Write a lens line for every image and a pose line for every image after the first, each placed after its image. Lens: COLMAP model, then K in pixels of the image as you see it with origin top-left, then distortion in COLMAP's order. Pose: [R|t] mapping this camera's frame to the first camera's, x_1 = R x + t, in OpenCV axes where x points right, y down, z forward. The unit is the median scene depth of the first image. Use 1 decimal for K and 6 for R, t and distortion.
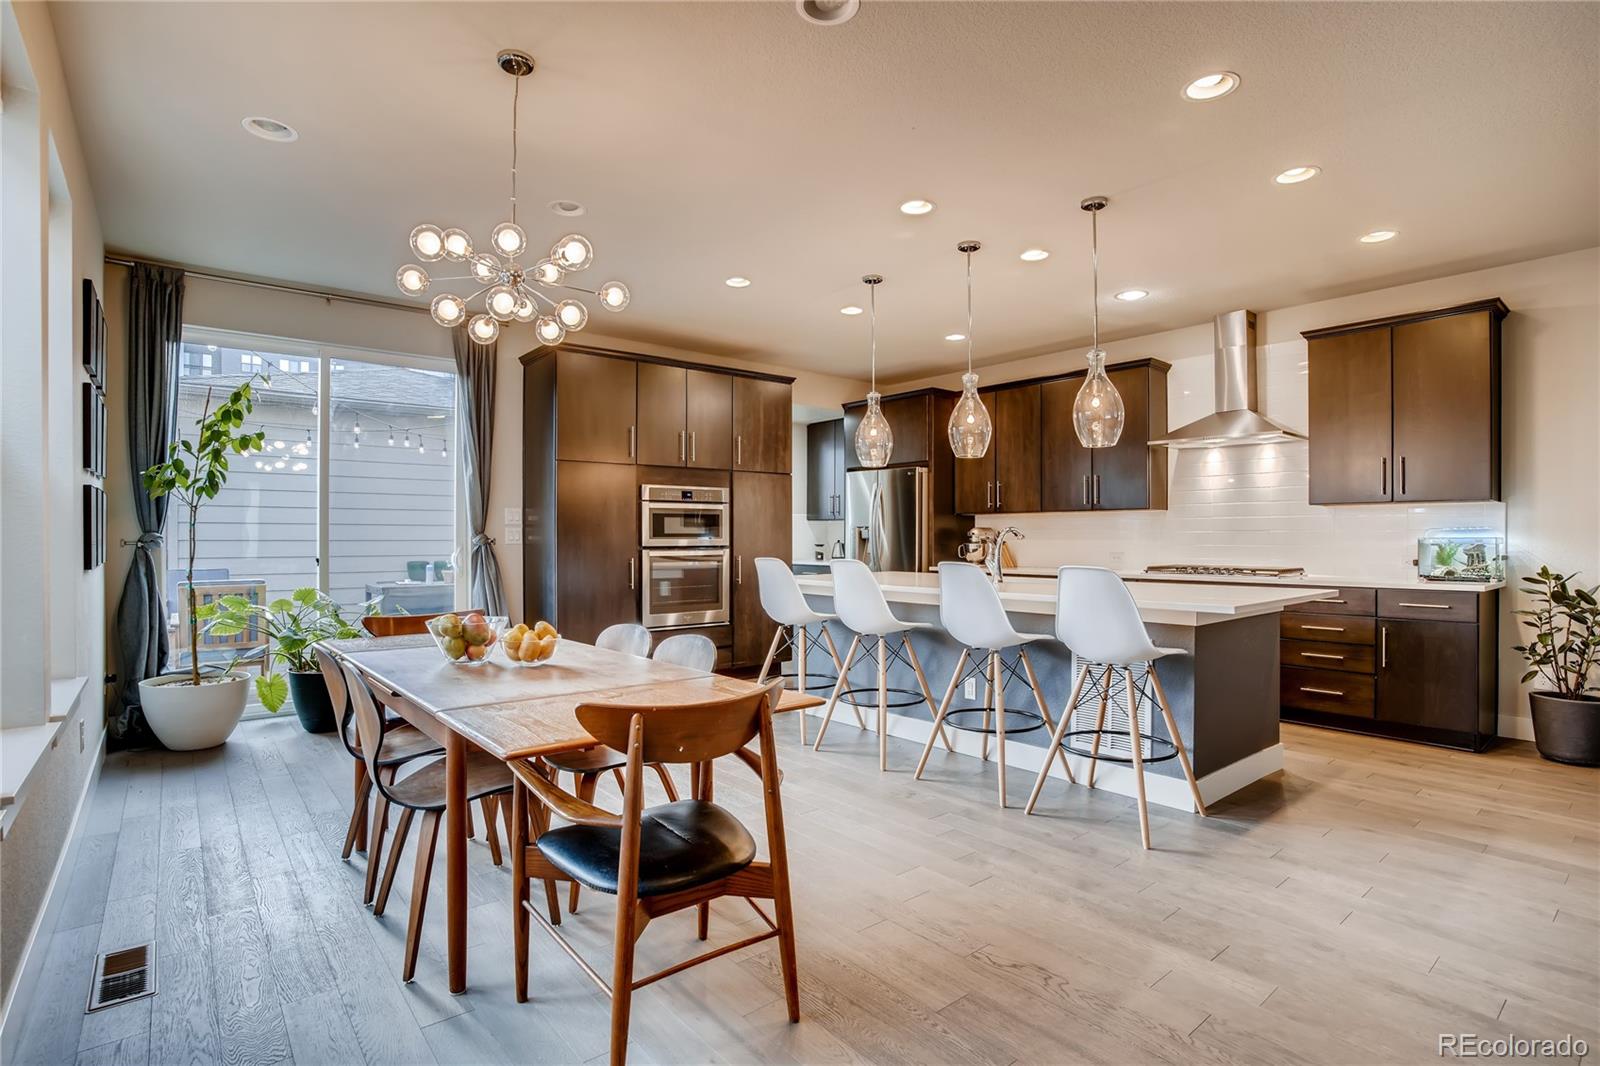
lens RADIAL K [[784.9, 0, 795.4], [0, 784.9, 530.5], [0, 0, 1]] dist [-0.002288, 0.000132]
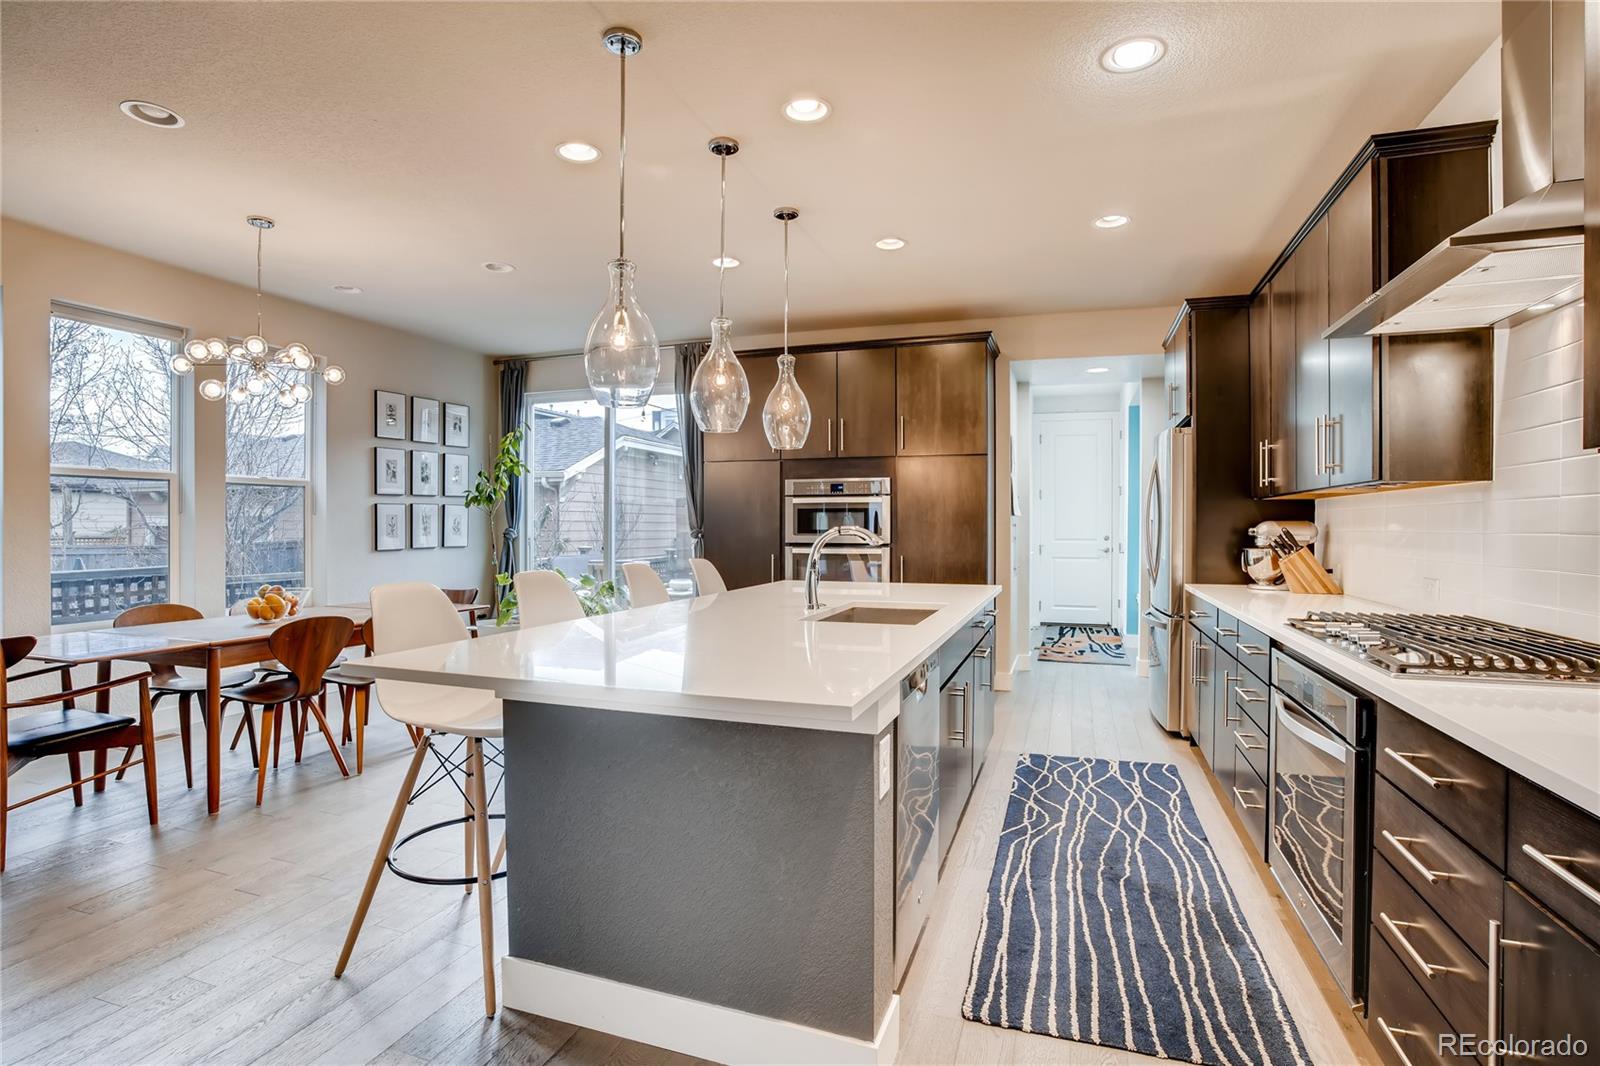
lens RADIAL K [[784.9, 0, 795.4], [0, 784.9, 530.5], [0, 0, 1]] dist [-0.002288, 0.000132]
pose [[0.533439, 0.007278, -0.845807, 0.627248], [0.003618, 0.999934, 0.010886, -0.005557], [0.845831, -0.008867, 0.533377, 0.471222]]
